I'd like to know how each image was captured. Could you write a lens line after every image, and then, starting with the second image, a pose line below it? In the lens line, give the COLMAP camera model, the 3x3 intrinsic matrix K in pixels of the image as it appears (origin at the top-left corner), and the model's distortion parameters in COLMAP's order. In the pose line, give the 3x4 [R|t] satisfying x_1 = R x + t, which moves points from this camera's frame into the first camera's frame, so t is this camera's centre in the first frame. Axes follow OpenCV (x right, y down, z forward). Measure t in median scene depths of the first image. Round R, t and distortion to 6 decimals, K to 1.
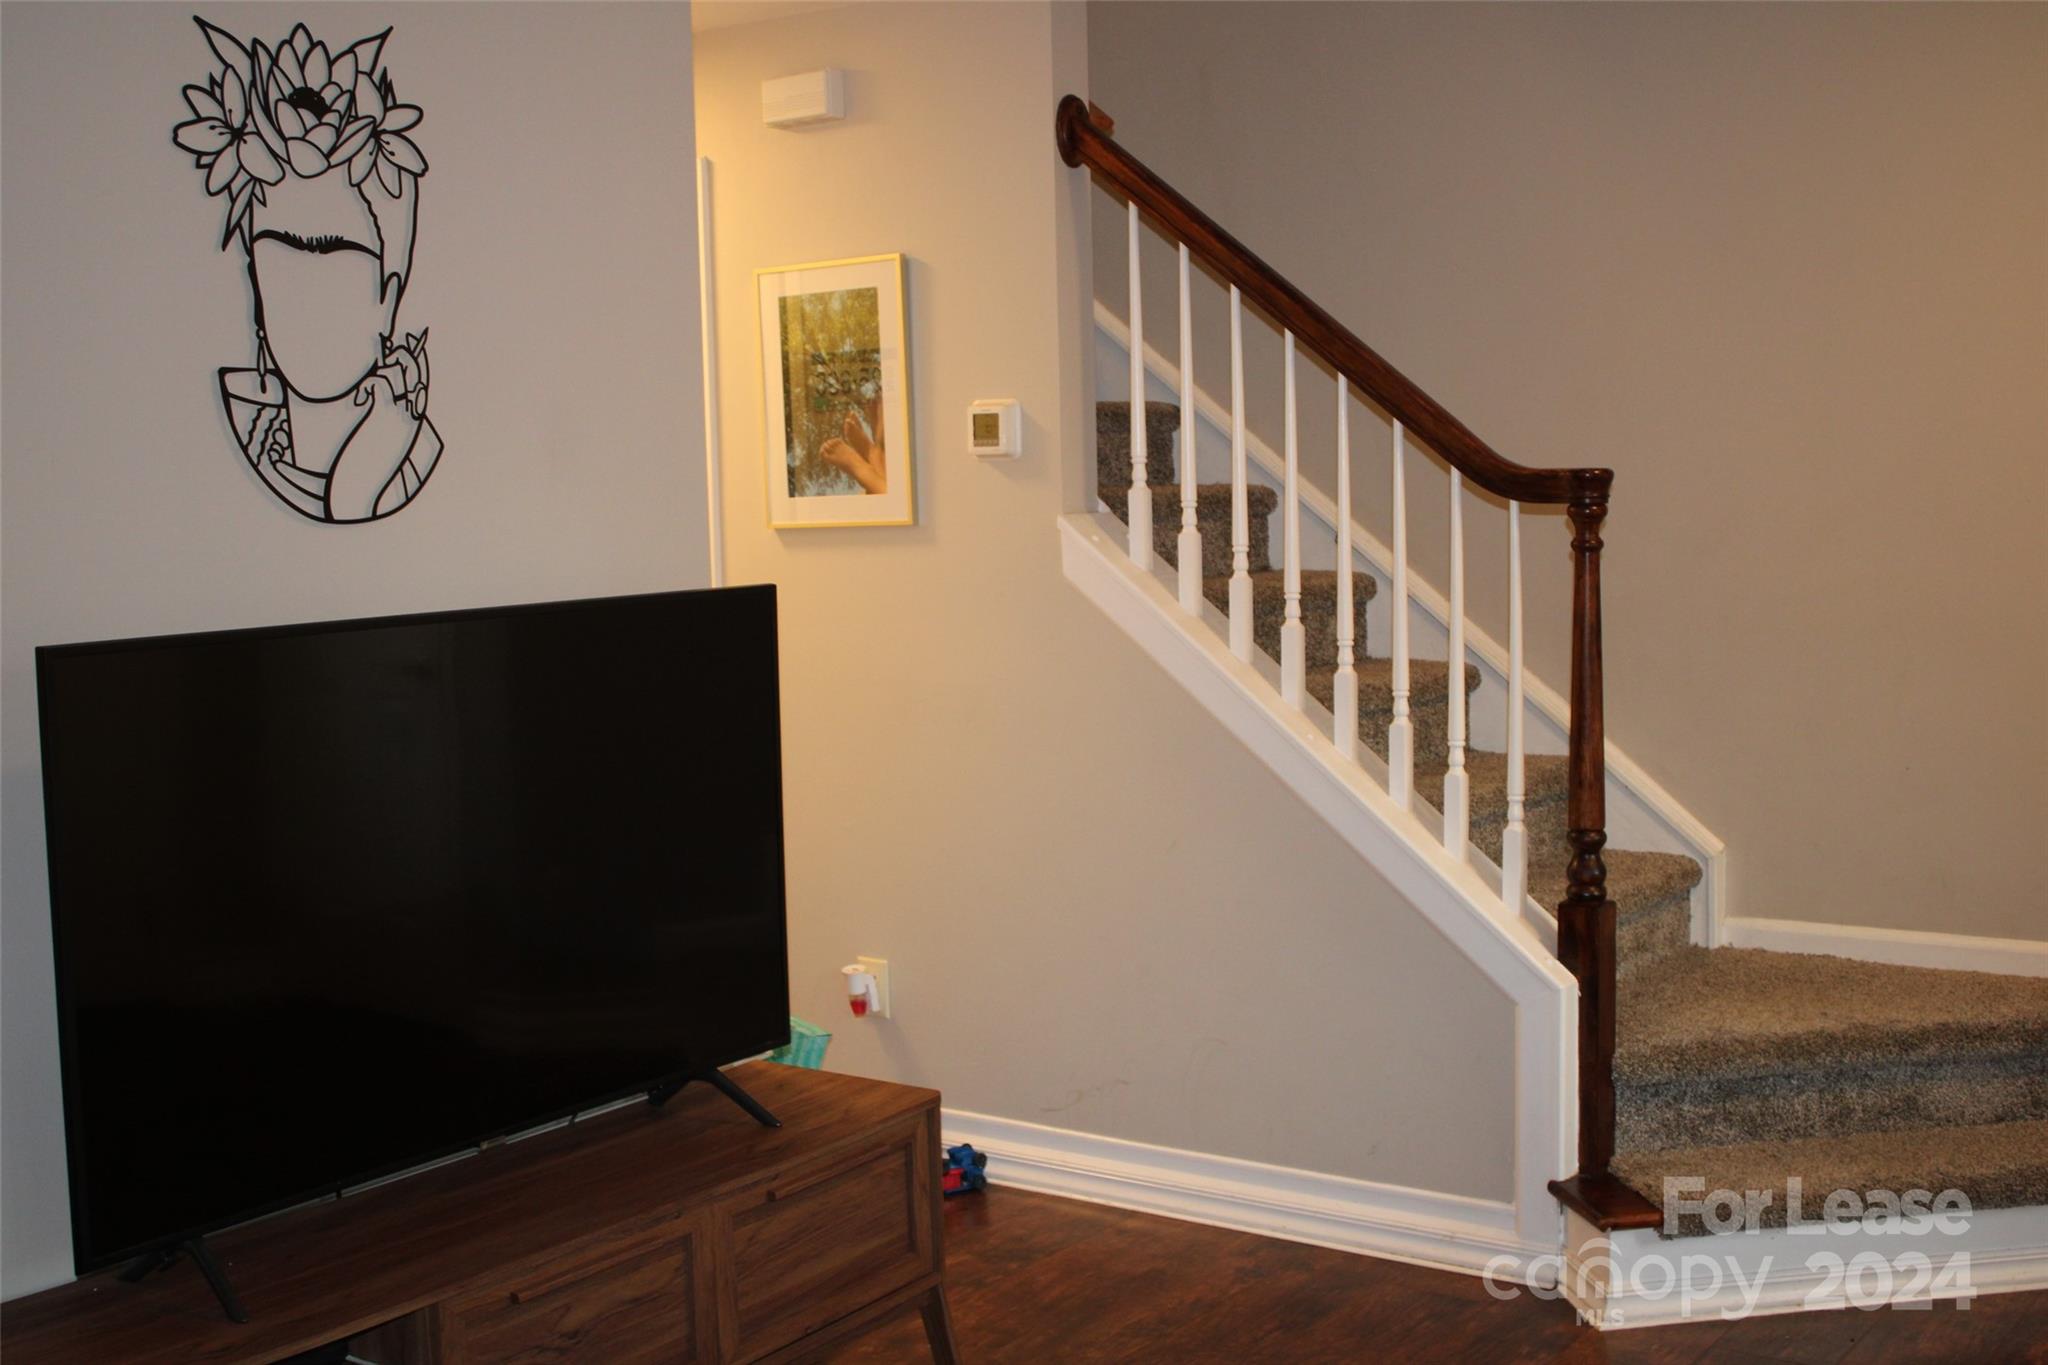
lens RADIAL K [[2383.4, 0, 1024.0], [0, 2383.4, 682.5], [0, 0, 1]] dist [-0.108846, 0.230126]
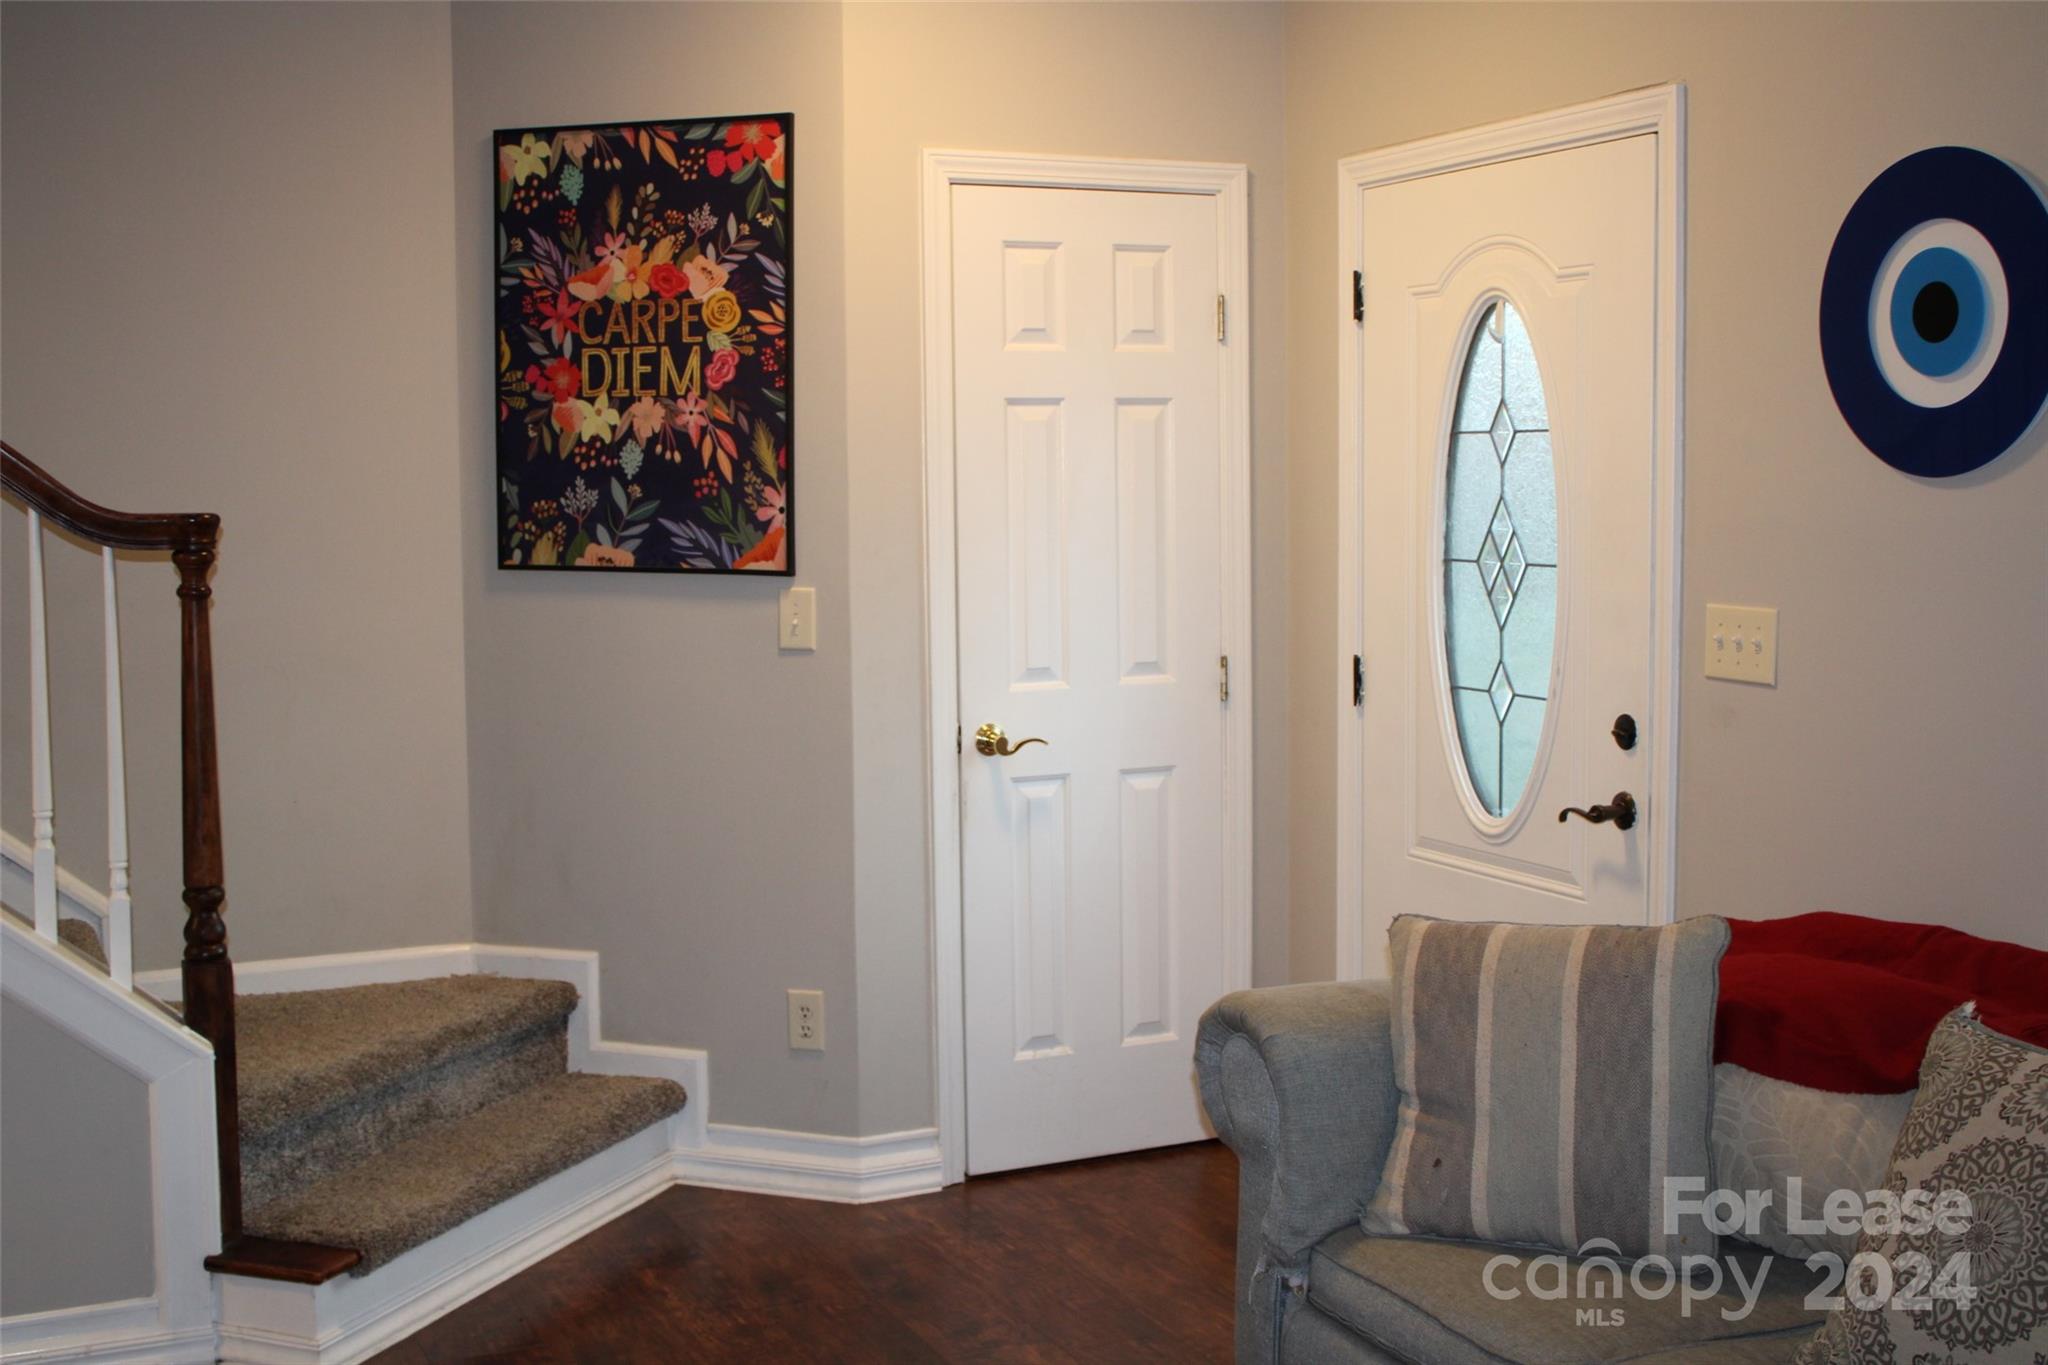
lens RADIAL K [[2383.4, 0, 1024.0], [0, 2383.4, 682.5], [0, 0, 1]] dist [-0.108846, 0.230126]
pose [[0.460740, -0.045882, 0.886348, -0.454218], [0.057050, 0.998129, 0.022013, -0.023207], [-0.885700, 0.040424, 0.462495, 0.256352]]
